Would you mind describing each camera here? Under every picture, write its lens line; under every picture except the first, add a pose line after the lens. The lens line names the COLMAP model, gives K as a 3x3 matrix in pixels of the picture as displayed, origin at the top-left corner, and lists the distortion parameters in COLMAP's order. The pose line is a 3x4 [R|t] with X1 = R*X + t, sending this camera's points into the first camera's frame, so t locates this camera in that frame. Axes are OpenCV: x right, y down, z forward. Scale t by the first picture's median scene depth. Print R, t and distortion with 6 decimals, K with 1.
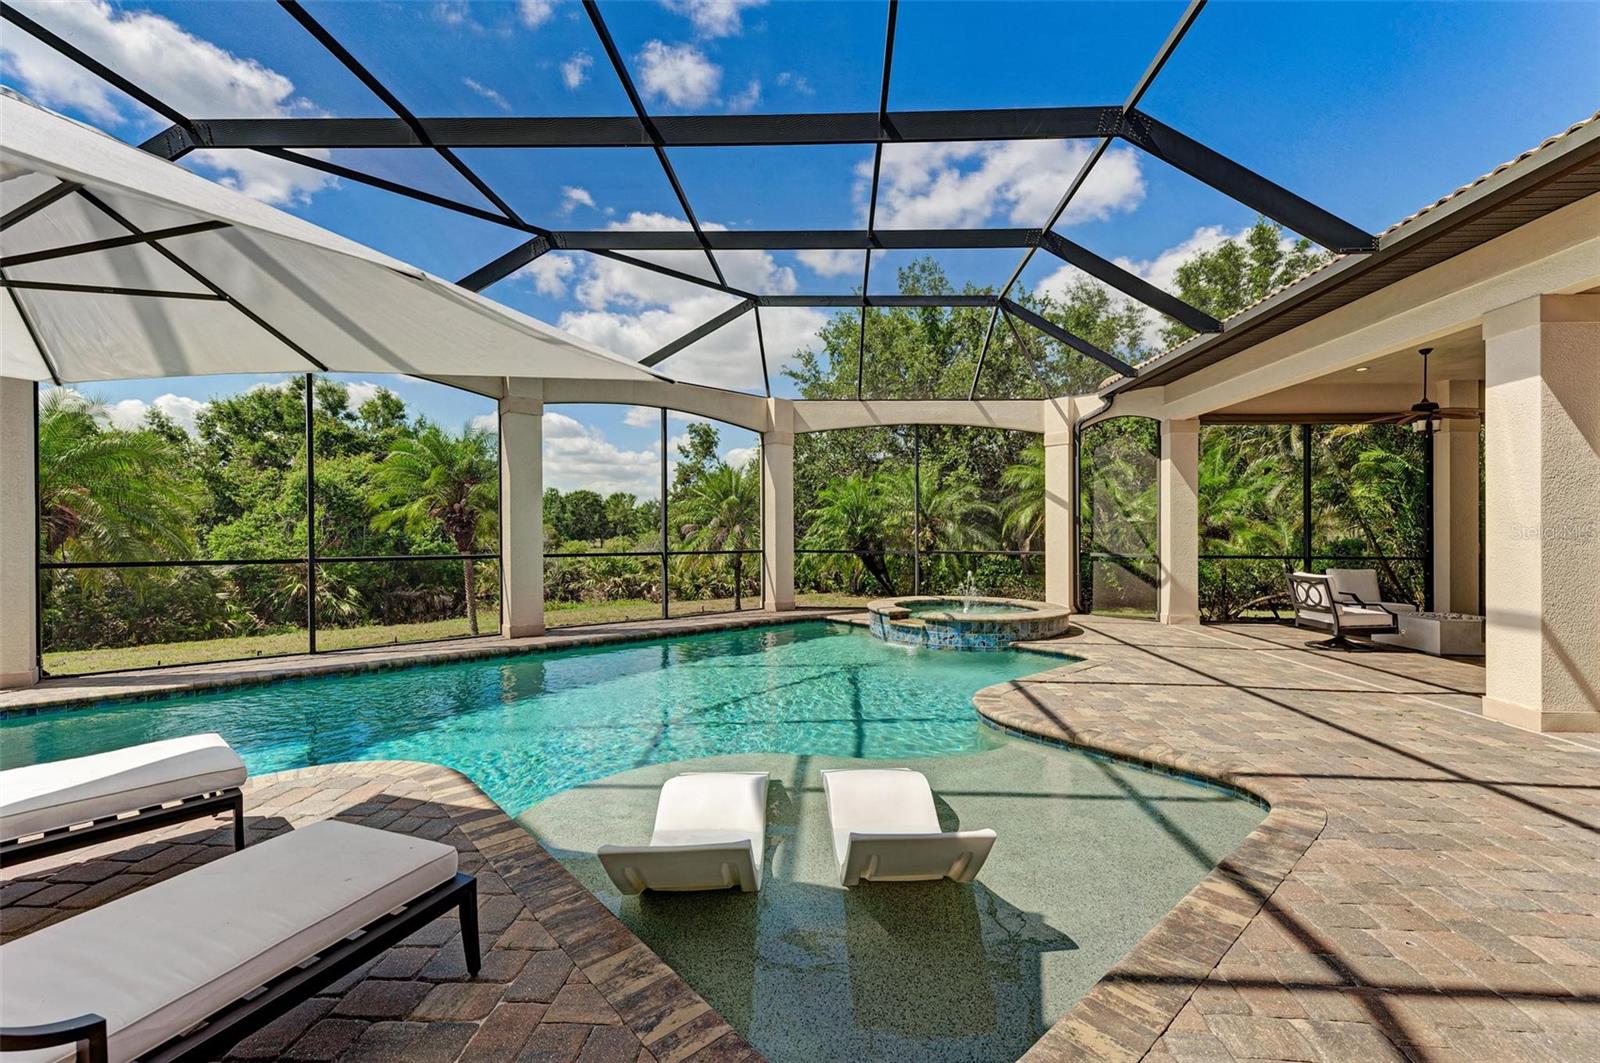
lens RADIAL K [[674.5, 0, 808.0], [0, 674.5, 528.5], [0, 0, 1]] dist [0.019522, -0.000261]
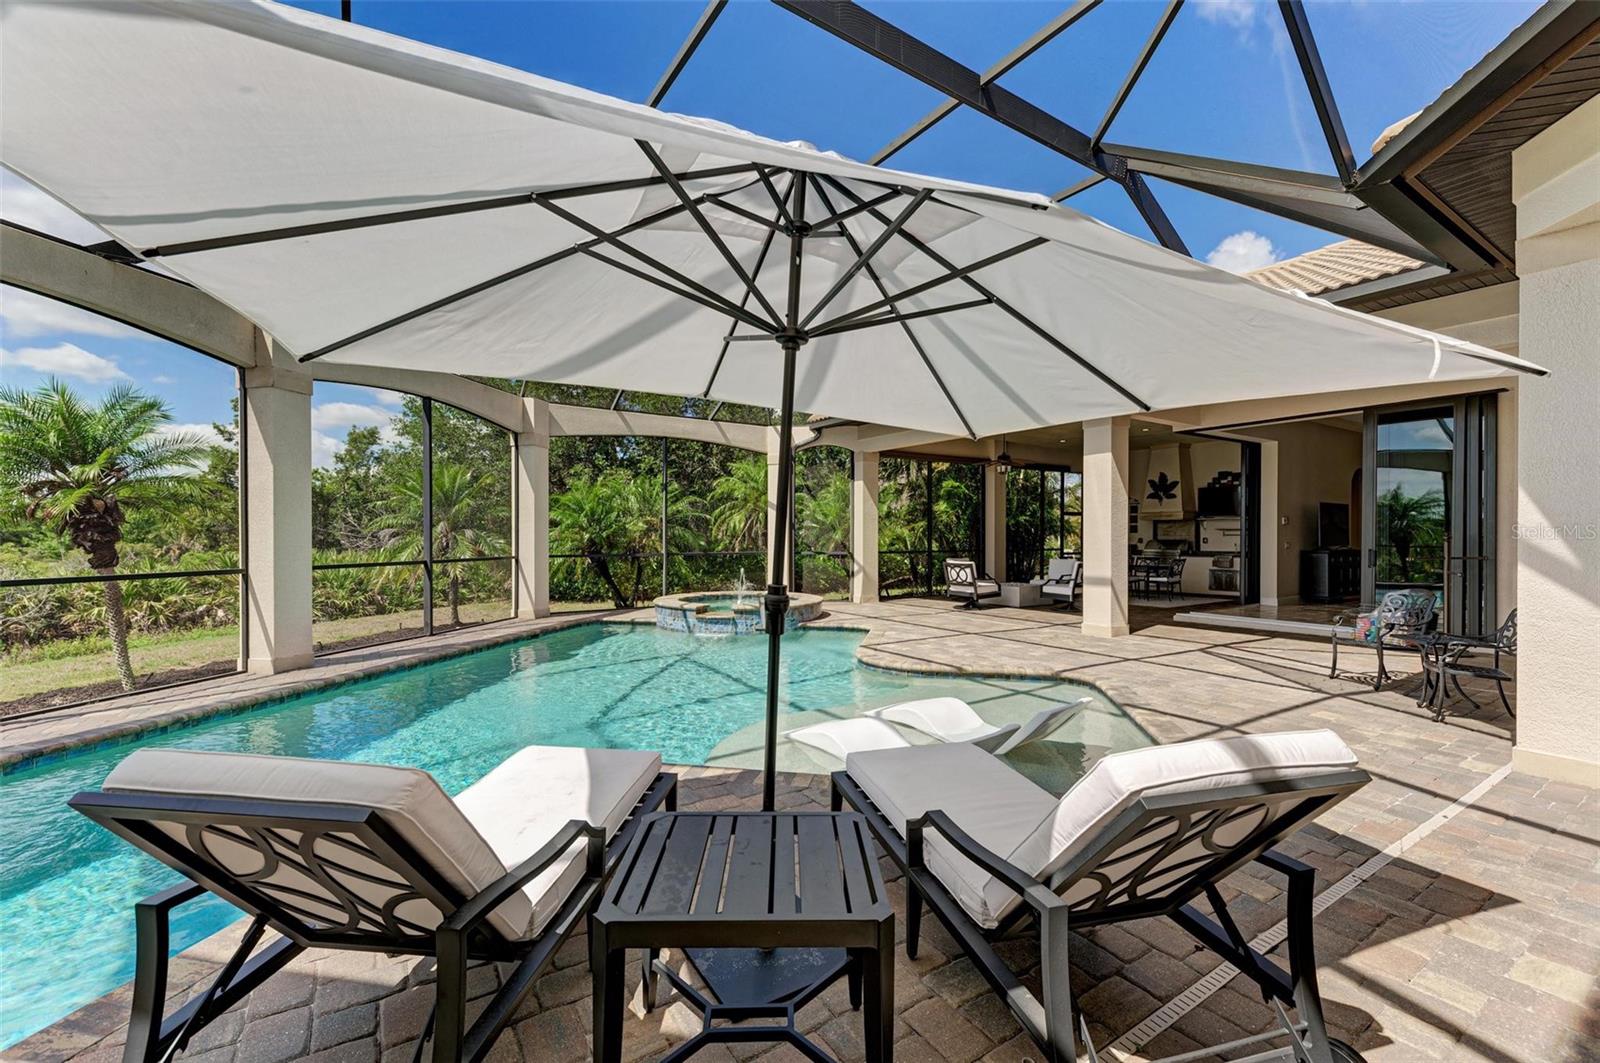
lens RADIAL K [[663.0, 0, 803.6], [0, 663.0, 534.1], [0, 0, 1]] dist [0.018848, -0.000112]
pose [[0.808399, -0.004765, 0.588616, -0.405266], [0.002823, 0.999987, 0.004218, -0.002223], [-0.588629, -0.001748, 0.808402, 0.000963]]
